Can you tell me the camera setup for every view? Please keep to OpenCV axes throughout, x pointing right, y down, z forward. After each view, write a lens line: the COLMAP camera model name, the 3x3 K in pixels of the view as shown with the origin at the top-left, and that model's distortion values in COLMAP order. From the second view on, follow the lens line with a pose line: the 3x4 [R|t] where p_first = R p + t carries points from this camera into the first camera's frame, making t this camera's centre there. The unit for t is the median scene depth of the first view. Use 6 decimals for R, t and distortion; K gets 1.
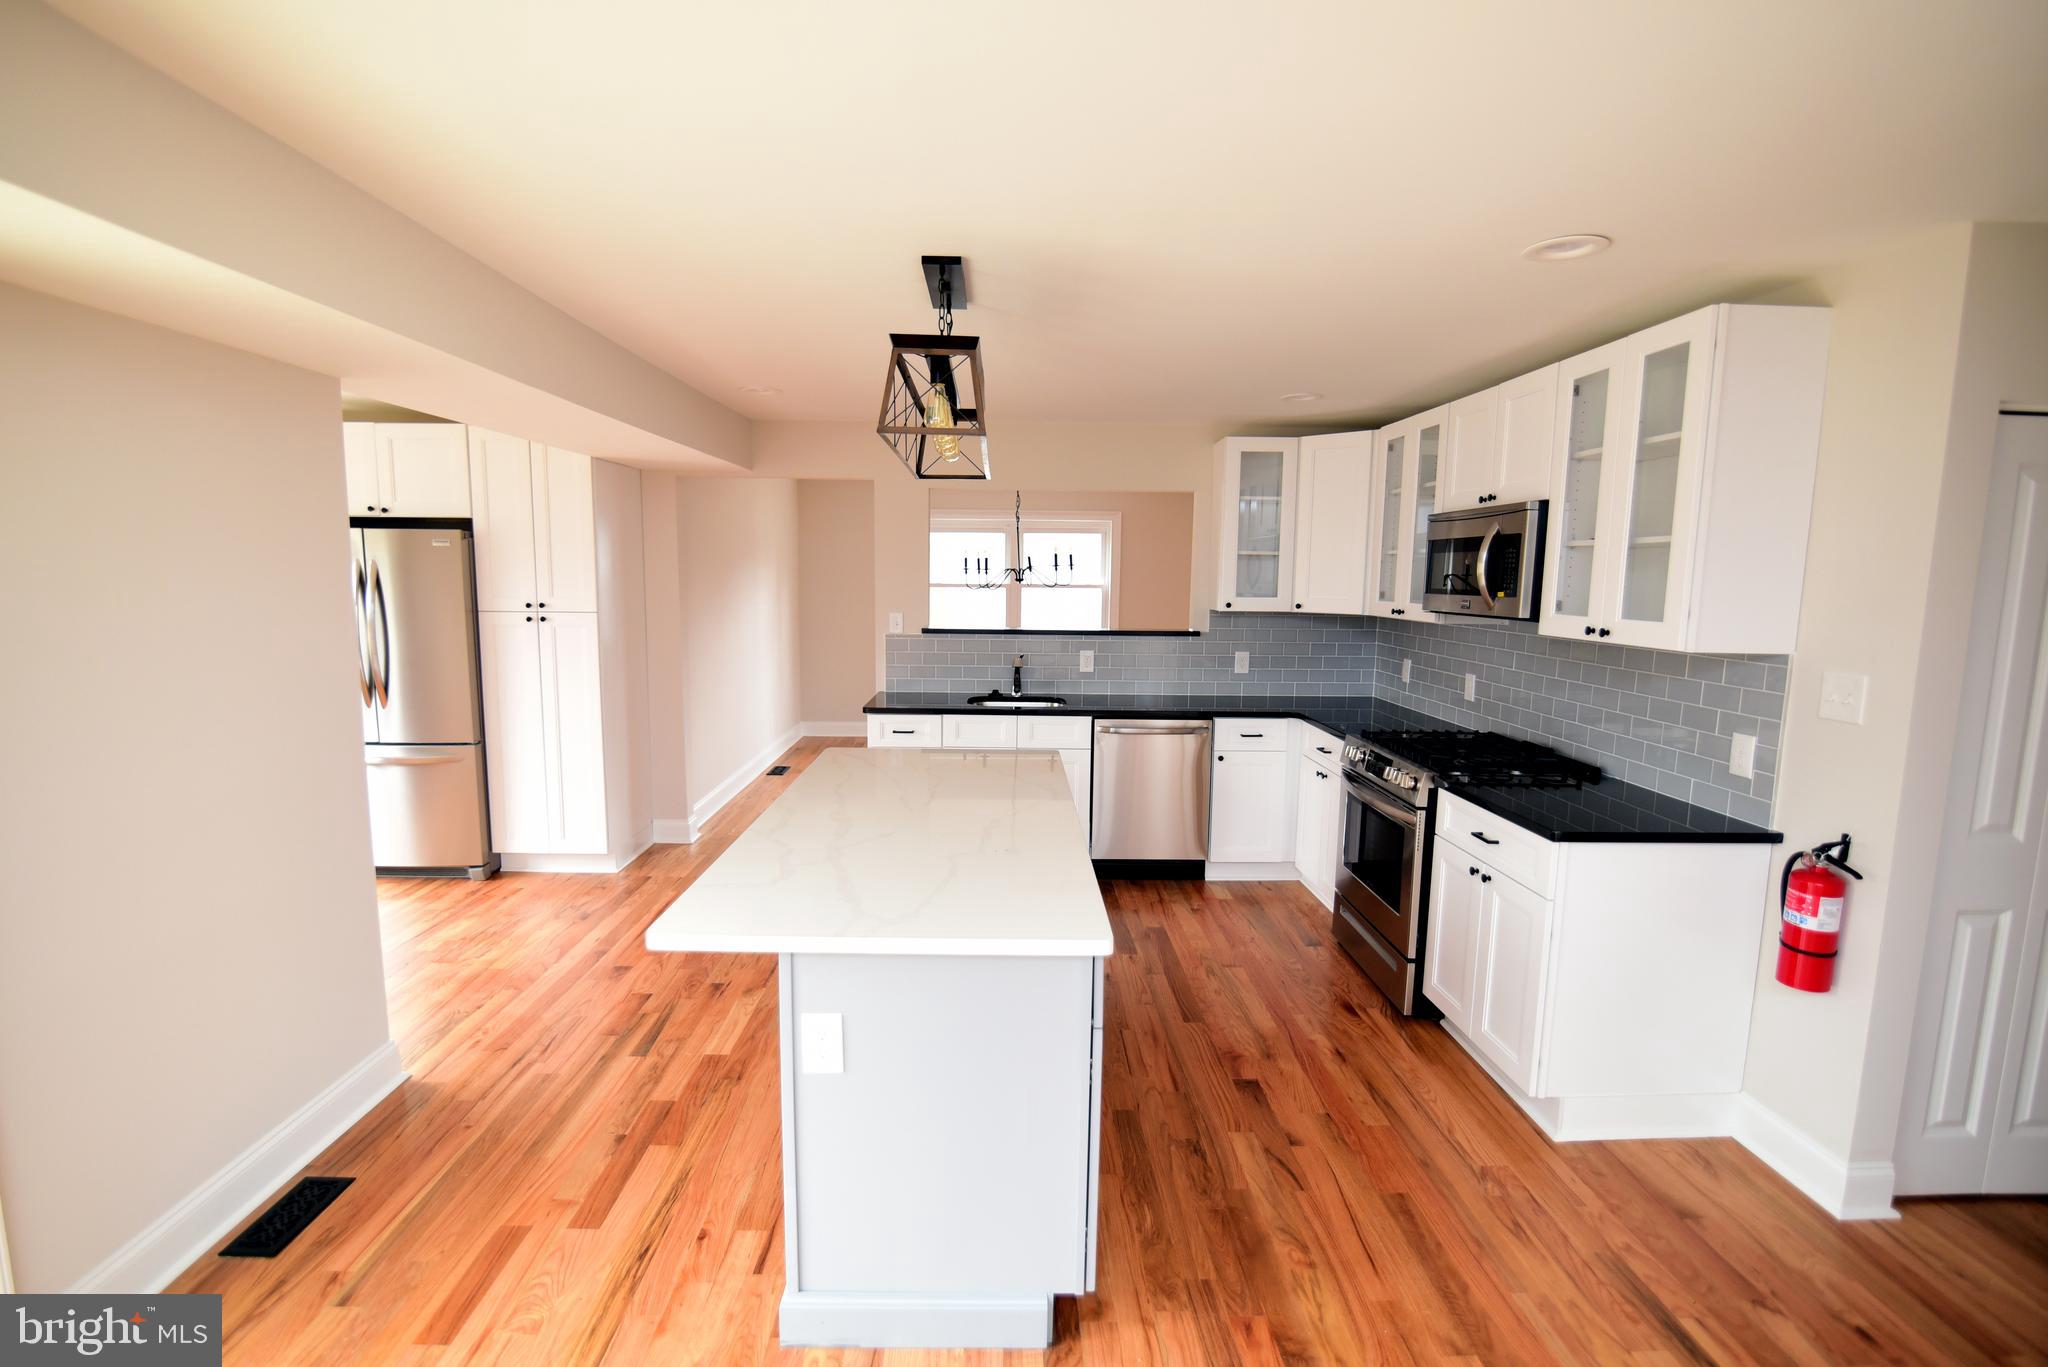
lens RADIAL K [[937.4, 0, 1012.0], [0, 937.4, 691.6], [0, 0, 1]] dist [-0.021667, 0.000415]
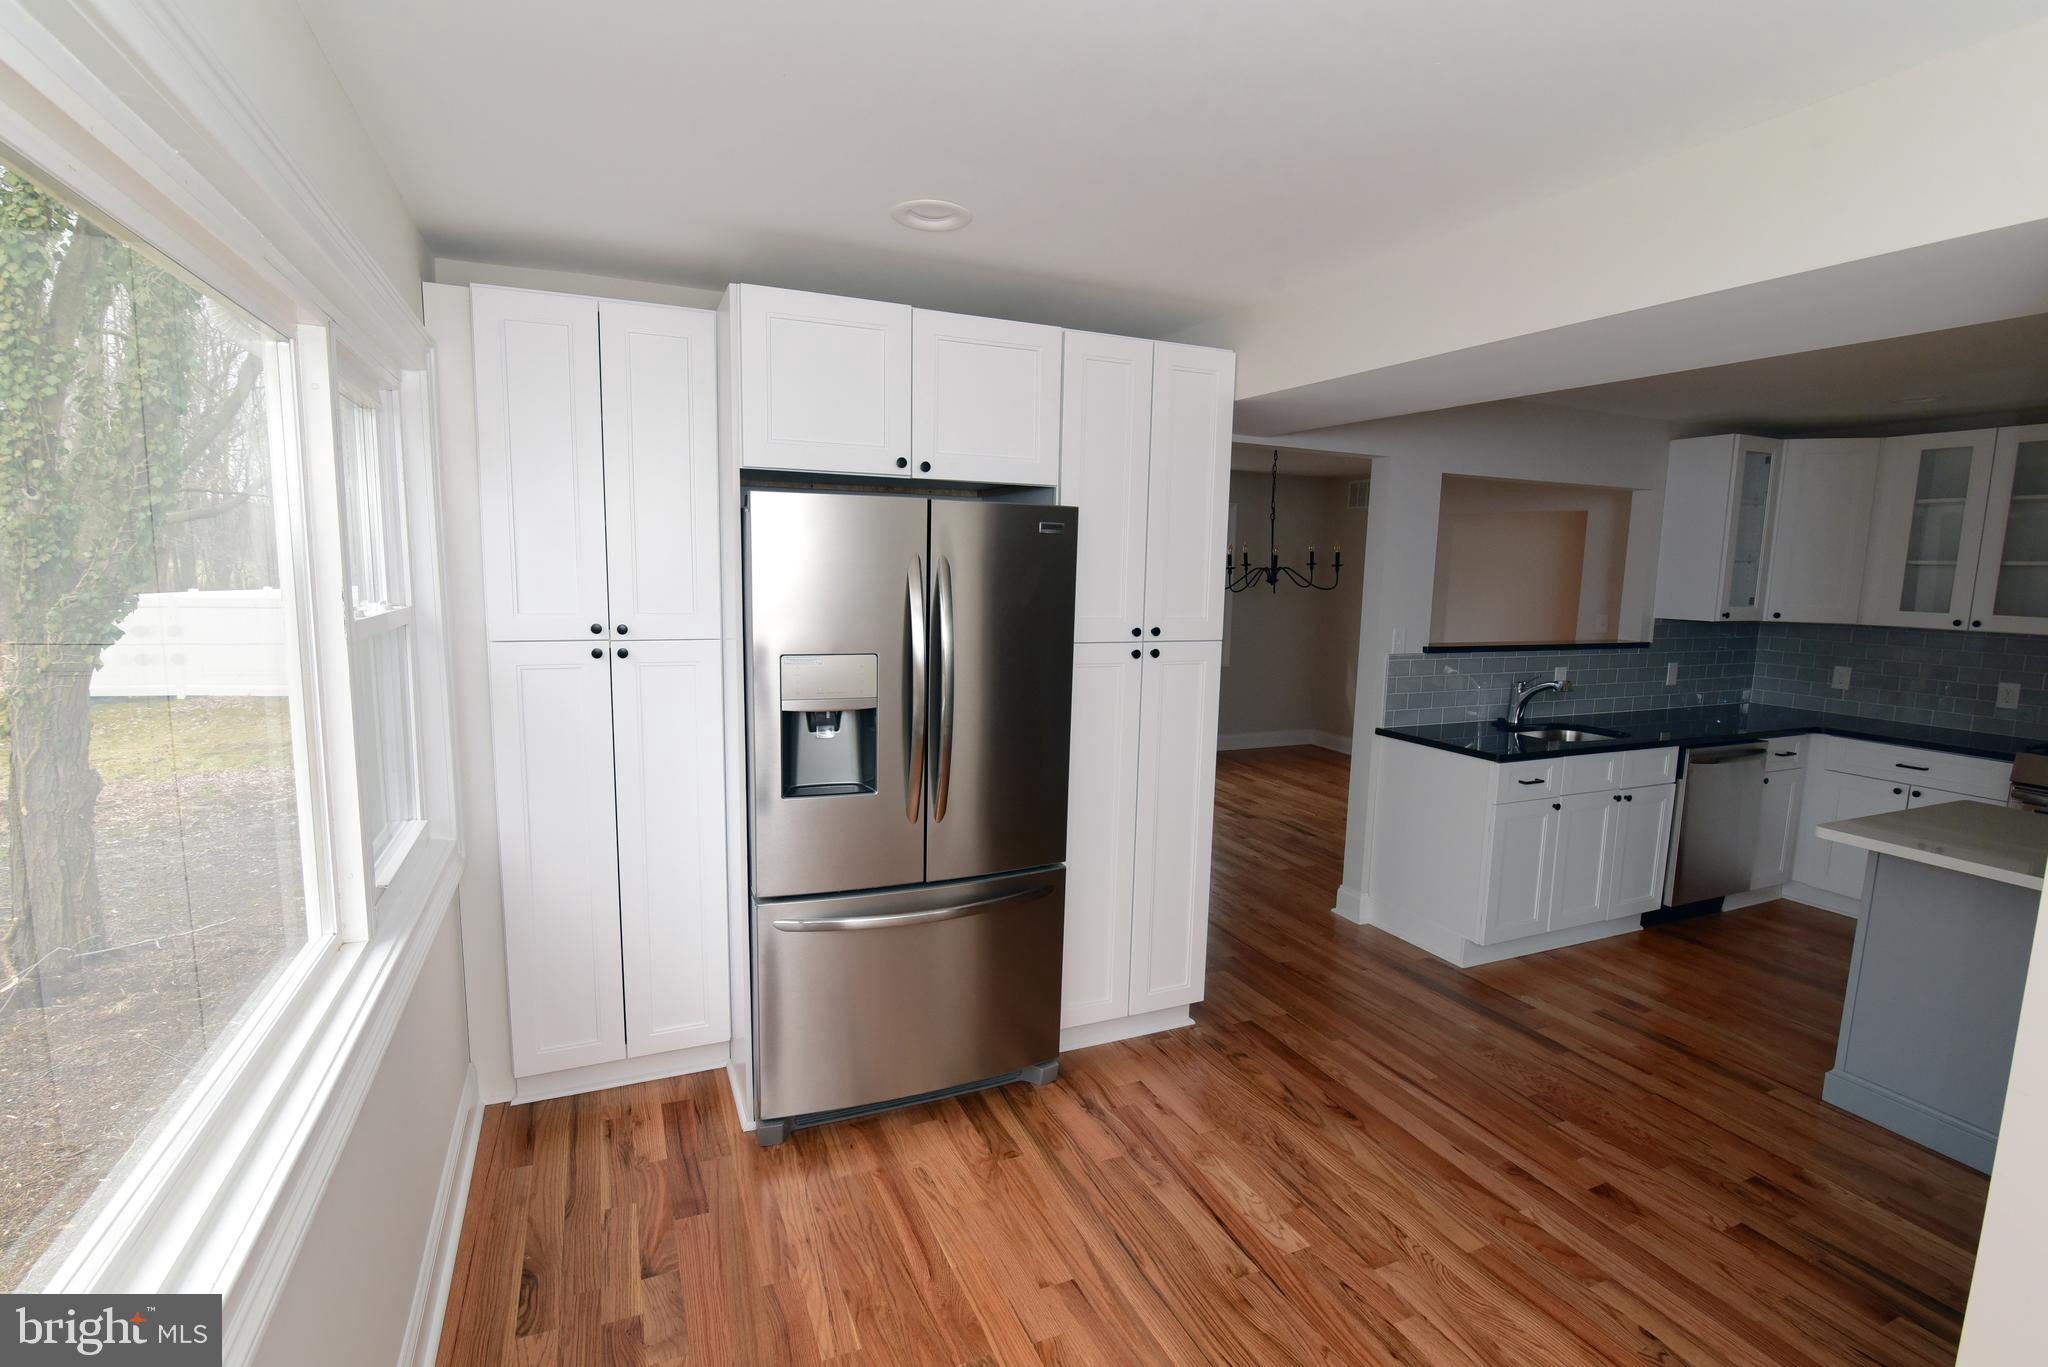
lens RADIAL K [[937.4, 0, 1010.3], [0, 937.4, 689.8], [0, 0, 1]] dist [-0.021667, 0.000415]
pose [[0.921112, -0.045226, 0.386662, -1.012282], [0.040315, 0.998970, 0.020806, -0.084883], [-0.387205, -0.003577, 0.921987, 0.548204]]
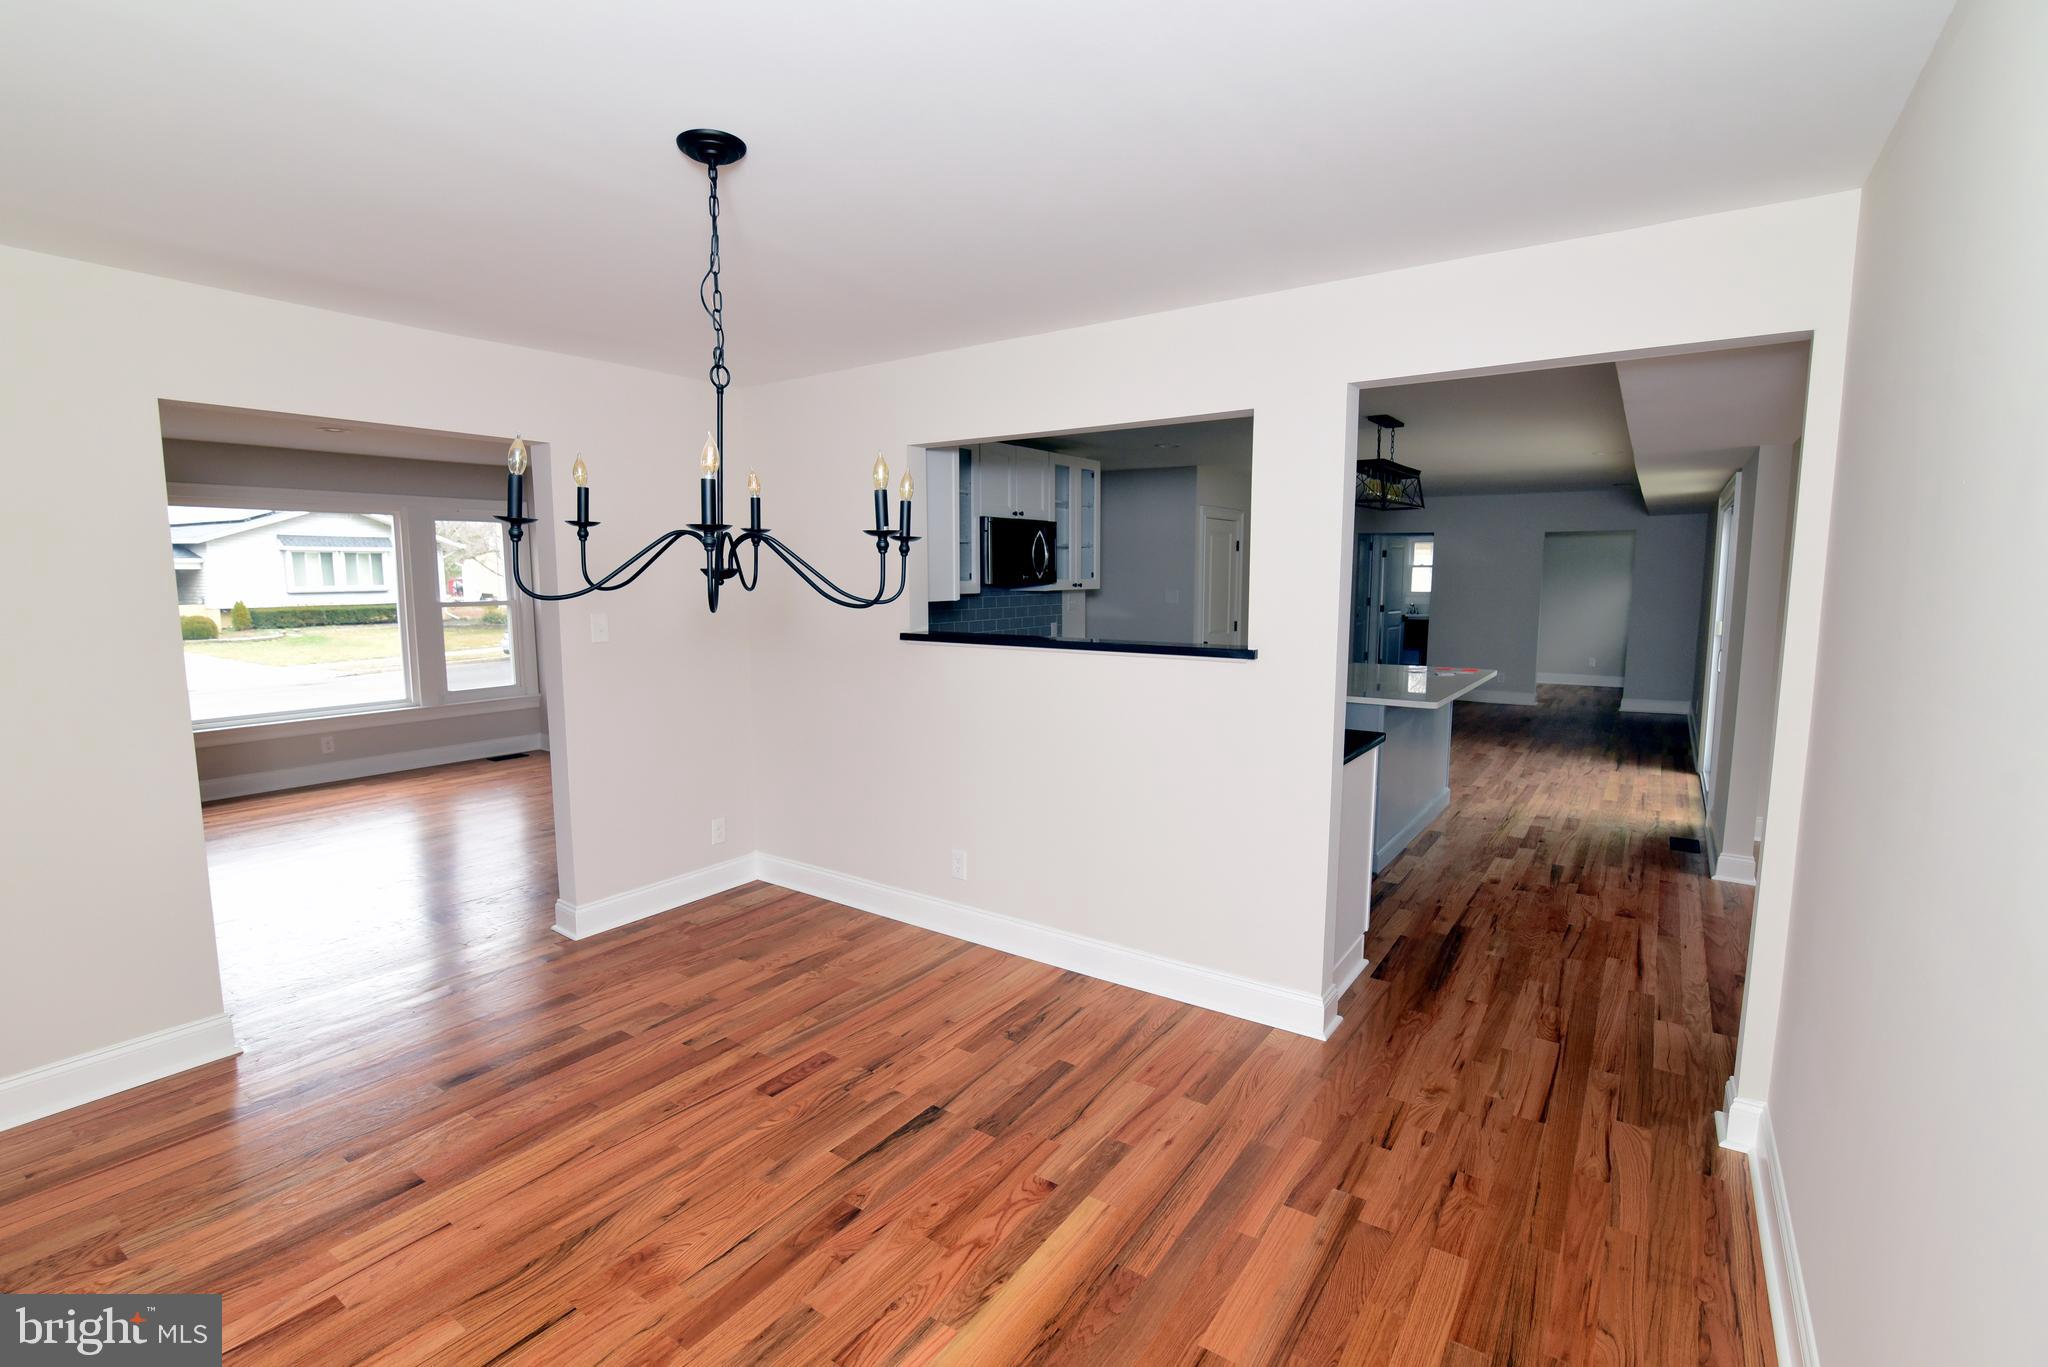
lens RADIAL K [[937.4, 0, 1015.6], [0, 937.4, 683.6], [0, 0, 1]] dist [-0.021667, 0.000415]
pose [[-0.813584, -0.080424, 0.575859, -0.429827], [0.065372, 0.971457, 0.228031, -0.267410], [-0.577762, 0.223167, -0.785104, 2.172338]]
